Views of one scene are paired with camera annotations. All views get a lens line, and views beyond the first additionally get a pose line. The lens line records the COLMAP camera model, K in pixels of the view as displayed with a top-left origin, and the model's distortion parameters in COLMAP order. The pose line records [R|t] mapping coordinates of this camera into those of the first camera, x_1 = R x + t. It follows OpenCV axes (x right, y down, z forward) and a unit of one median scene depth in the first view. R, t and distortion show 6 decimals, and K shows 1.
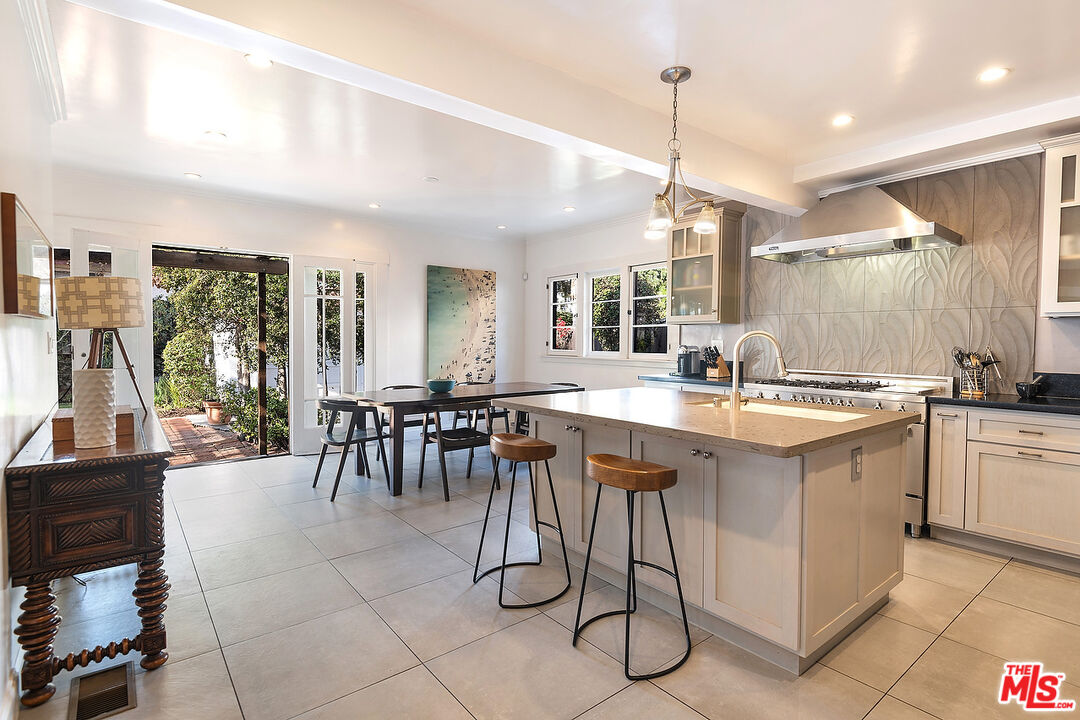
lens RADIAL K [[515.1, 0, 540.0], [0, 515.1, 360.0], [0, 0, 1]] dist [-0.001661, -0.000793]
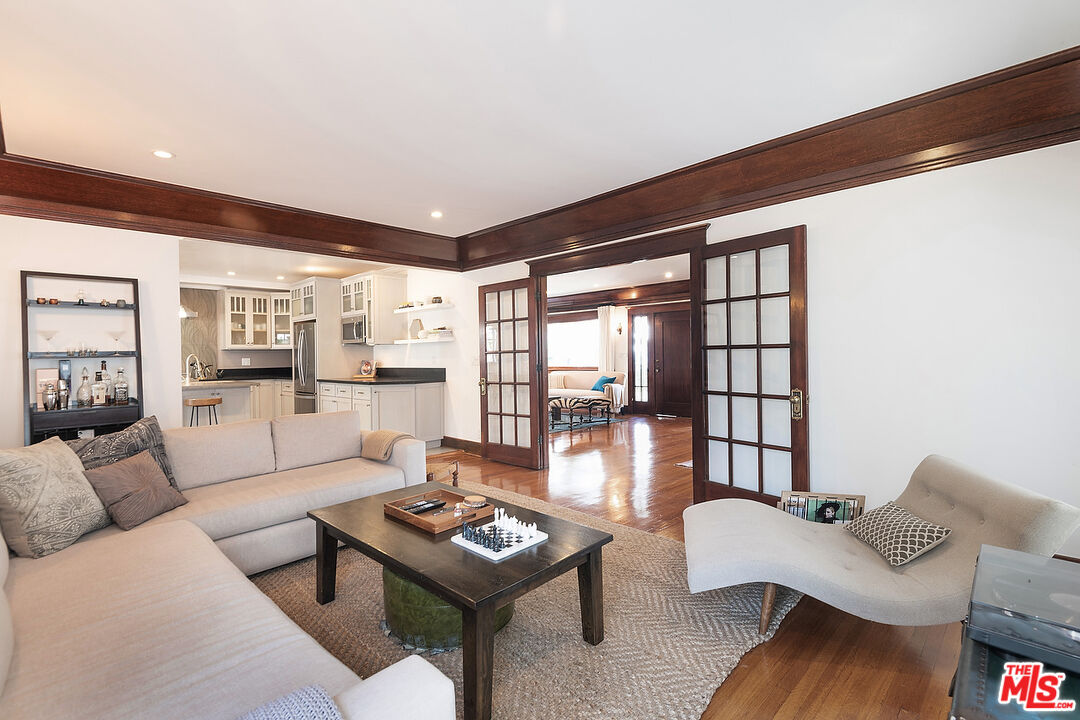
lens RADIAL K [[498.0, 0, 540.0], [0, 498.0, 360.0], [0, 0, 1]] dist [0.030968, -0.000315]
pose [[-0.124350, -0.009736, 0.992191, -1.529099], [0.048630, 0.998690, 0.015894, 0.012496], [-0.991046, 0.050227, -0.123714, -0.294877]]
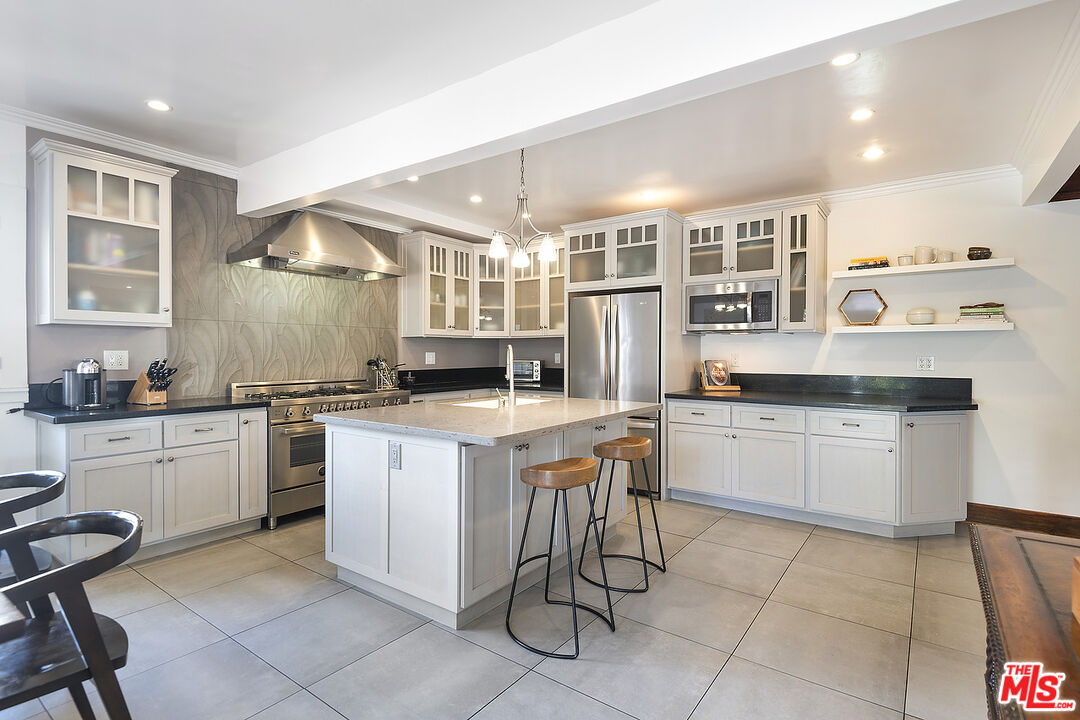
lens RADIAL K [[530.1, 0, 540.0], [0, 530.1, 360.0], [0, 0, 1]] dist [0.002494, 0.000262]
pose [[-0.271368, -0.022414, 0.962215, -0.579624], [0.031367, 0.998992, 0.032117, -0.038858], [-0.961964, 0.038897, -0.270392, 0.815786]]
